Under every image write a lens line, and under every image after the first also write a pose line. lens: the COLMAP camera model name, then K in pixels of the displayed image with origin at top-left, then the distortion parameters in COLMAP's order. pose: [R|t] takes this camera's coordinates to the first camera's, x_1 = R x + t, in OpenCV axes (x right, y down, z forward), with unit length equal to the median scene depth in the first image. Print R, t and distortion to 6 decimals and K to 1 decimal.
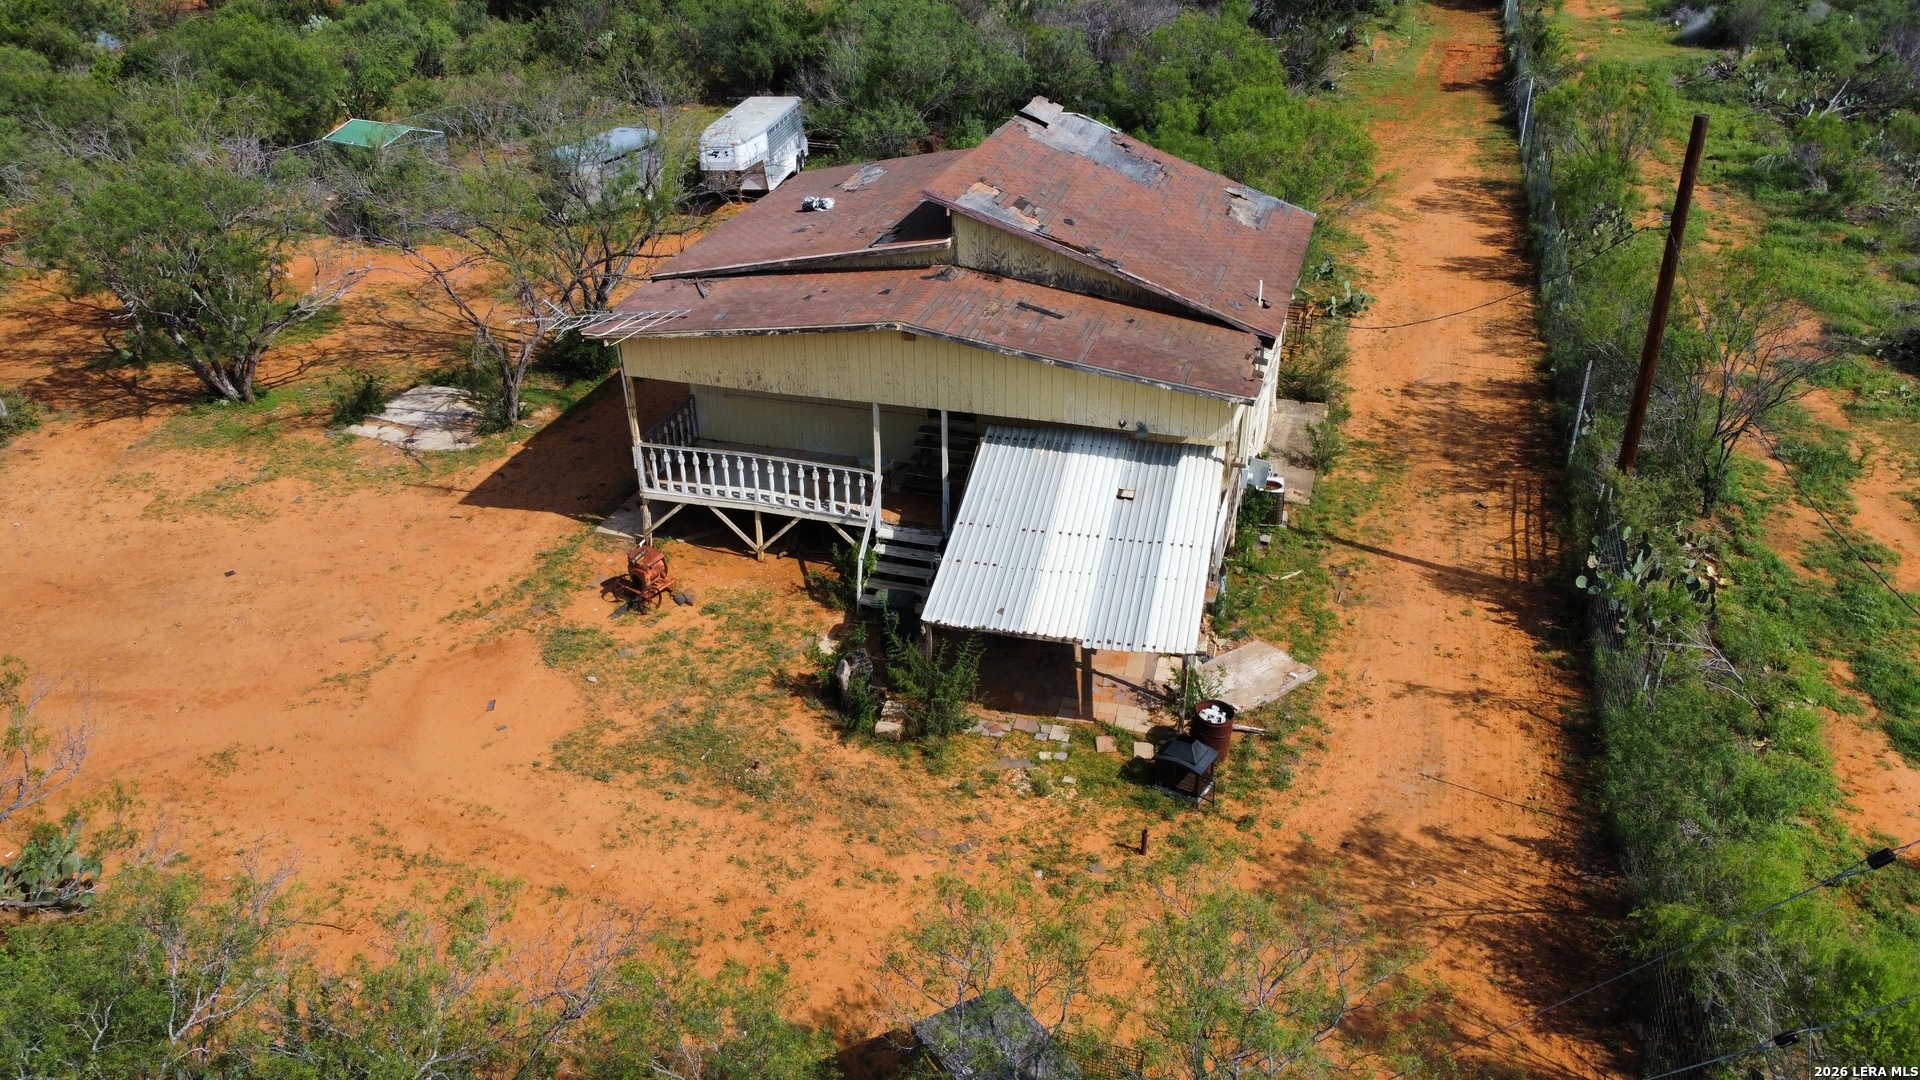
lens RADIAL K [[1355.9, 0, 960.0], [0, 1355.9, 540.0], [0, 0, 1]] dist [-0.001724, -0.002319]
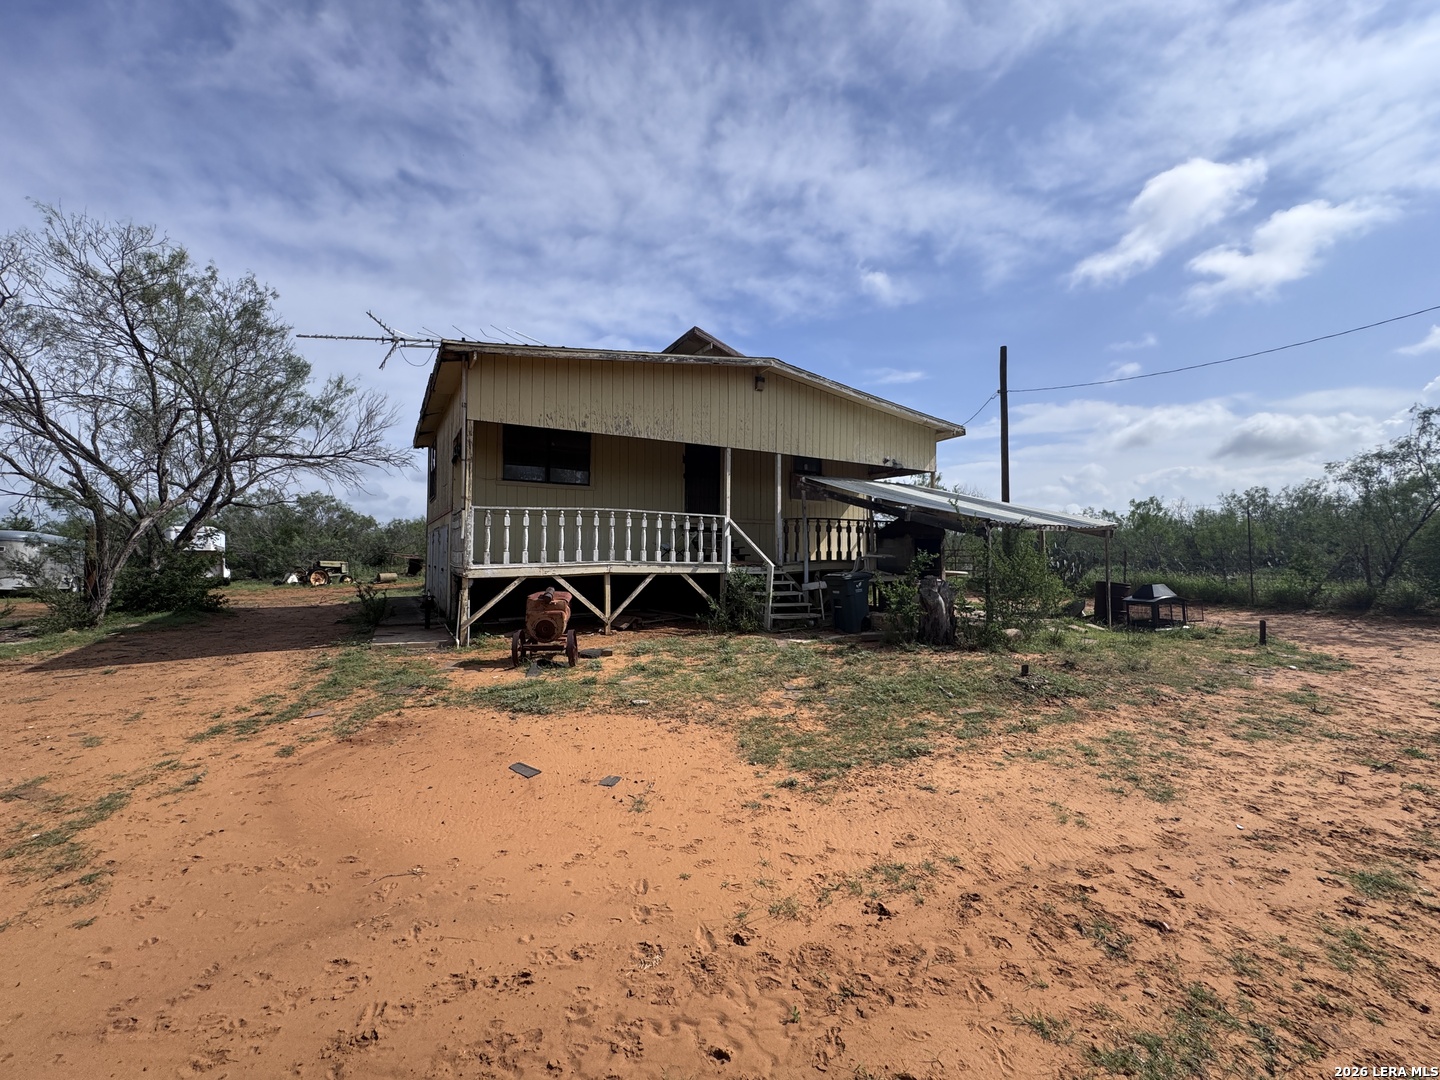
lens RADIAL K [[585.1, 0, 720.0], [0, 585.1, 540.0], [0, 0, 1]] dist [-0.000043, -0.000002]
pose [[0.704810, 0.013646, 0.709265, -0.392849], [0.322117, 0.884644, -0.337113, 0.123833], [-0.632048, 0.466067, 0.619110, 0.695048]]
